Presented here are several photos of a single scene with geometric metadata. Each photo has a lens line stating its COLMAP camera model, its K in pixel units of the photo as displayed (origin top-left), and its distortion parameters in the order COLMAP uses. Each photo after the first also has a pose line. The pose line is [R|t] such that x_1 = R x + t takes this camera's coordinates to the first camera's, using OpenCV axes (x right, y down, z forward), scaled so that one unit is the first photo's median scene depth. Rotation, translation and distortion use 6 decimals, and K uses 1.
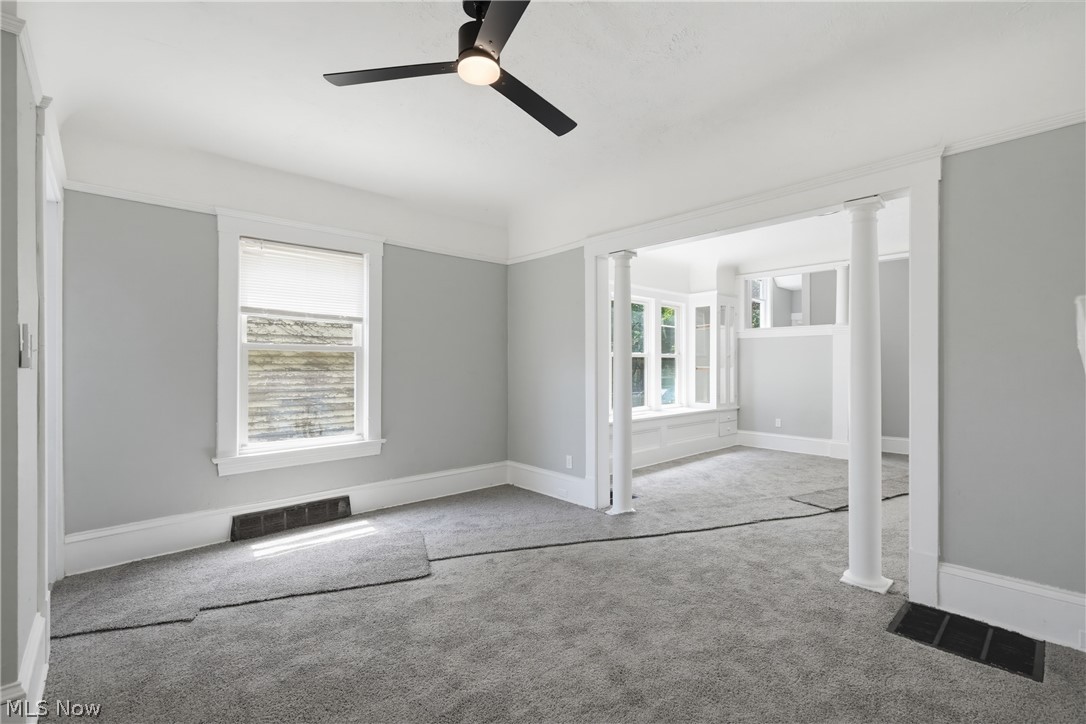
lens RADIAL K [[489.8, 0, 540.7], [0, 489.8, 367.1], [0, 0, 1]] dist [0.005413, 0.000699]
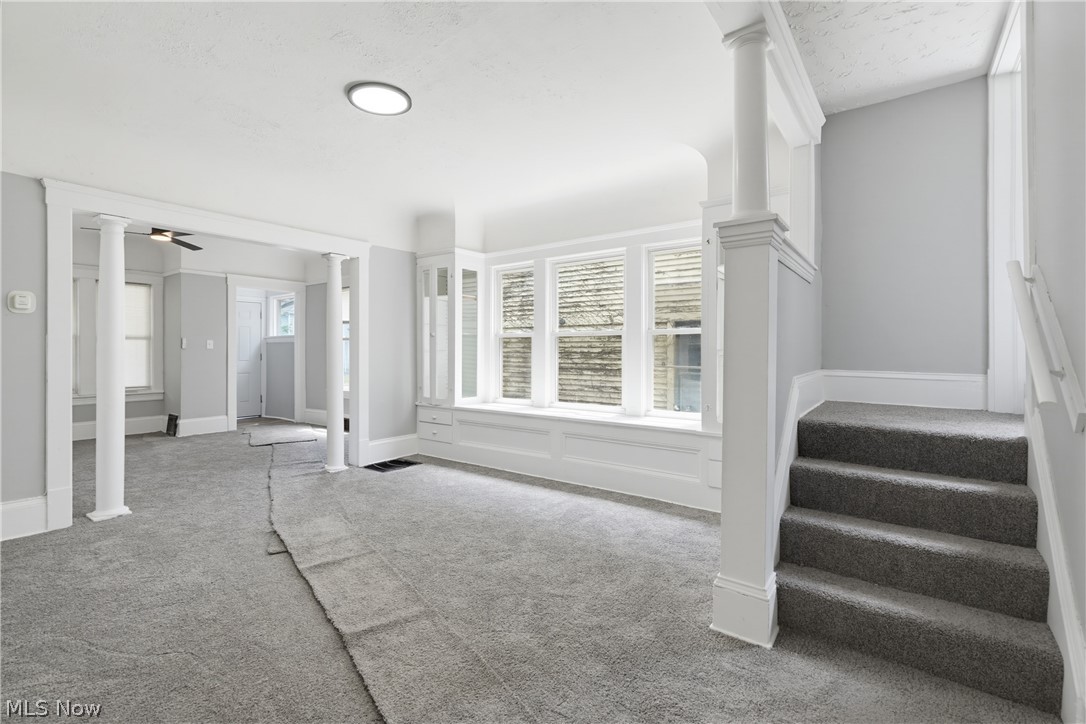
lens RADIAL K [[489.8, 0, 543.0], [0, 489.8, 355.1], [0, 0, 1]] dist [0.005413, 0.000699]
pose [[0.197876, 0.011506, -0.980159, 0.911879], [0.001544, 0.999926, 0.012050, -0.001549], [0.980226, -0.003898, 0.197844, 0.791848]]
